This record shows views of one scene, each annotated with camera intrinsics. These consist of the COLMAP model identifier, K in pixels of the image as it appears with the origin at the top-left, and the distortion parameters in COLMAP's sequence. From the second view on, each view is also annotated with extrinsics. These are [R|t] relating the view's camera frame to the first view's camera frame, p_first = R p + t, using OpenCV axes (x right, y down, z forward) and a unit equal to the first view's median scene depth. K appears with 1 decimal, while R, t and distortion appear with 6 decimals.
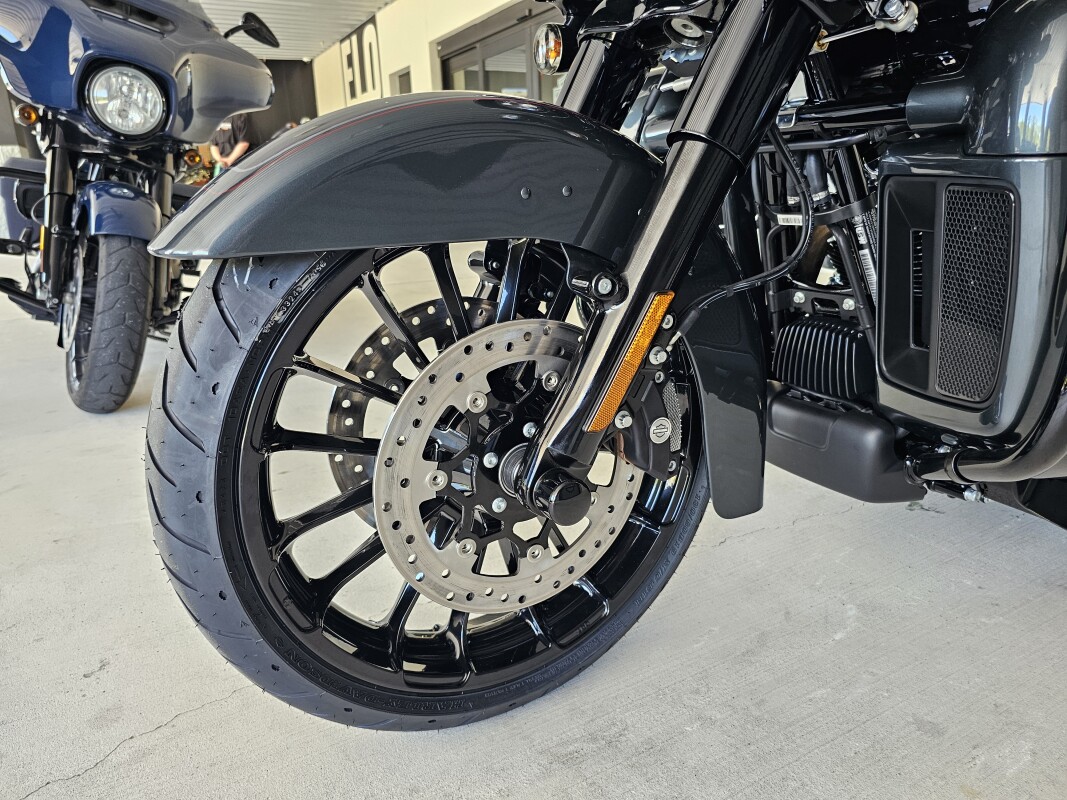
lens RADIAL K [[717.9, 0, 533.9], [0, 717.9, 387.9], [0, 0, 1]] dist [0.049379, -0.060131]
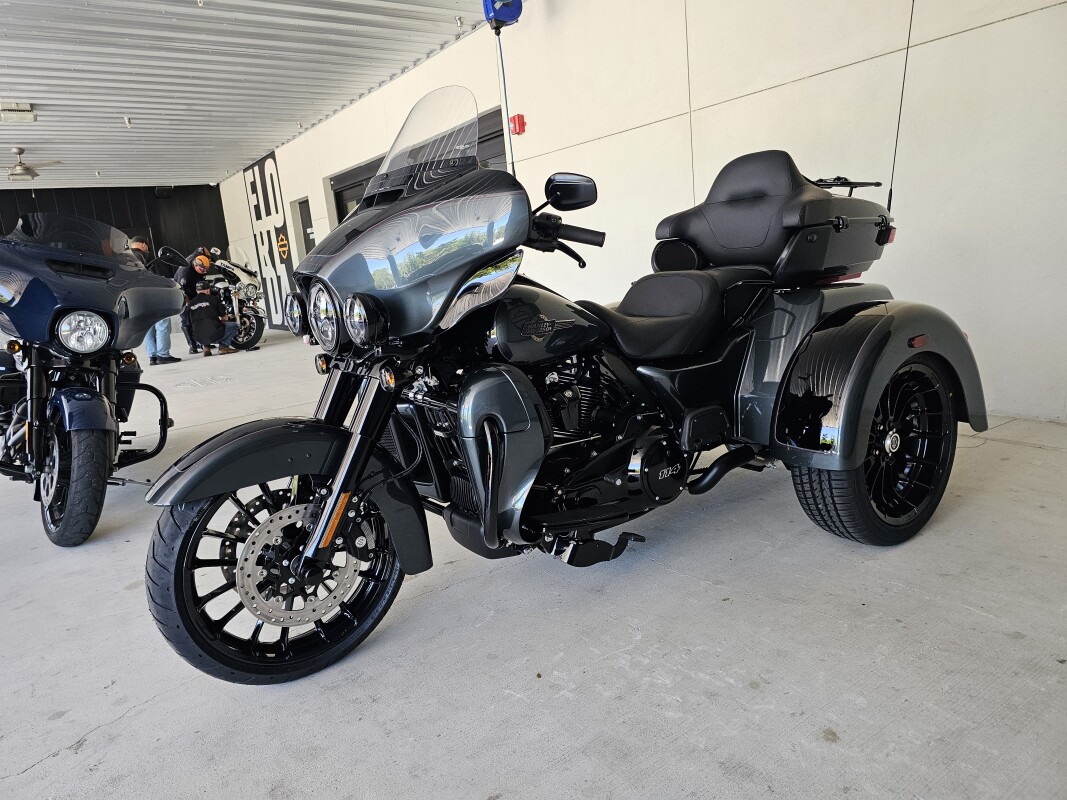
lens RADIAL K [[717.9, 0, 533.9], [0, 717.9, 387.9], [0, 0, 1]] dist [0.049379, -0.060131]
pose [[0.991965, -0.080245, 0.097810, 0.521335], [0.089128, 0.991935, -0.090120, -0.173651], [-0.089789, 0.098113, 0.991116, -1.422710]]
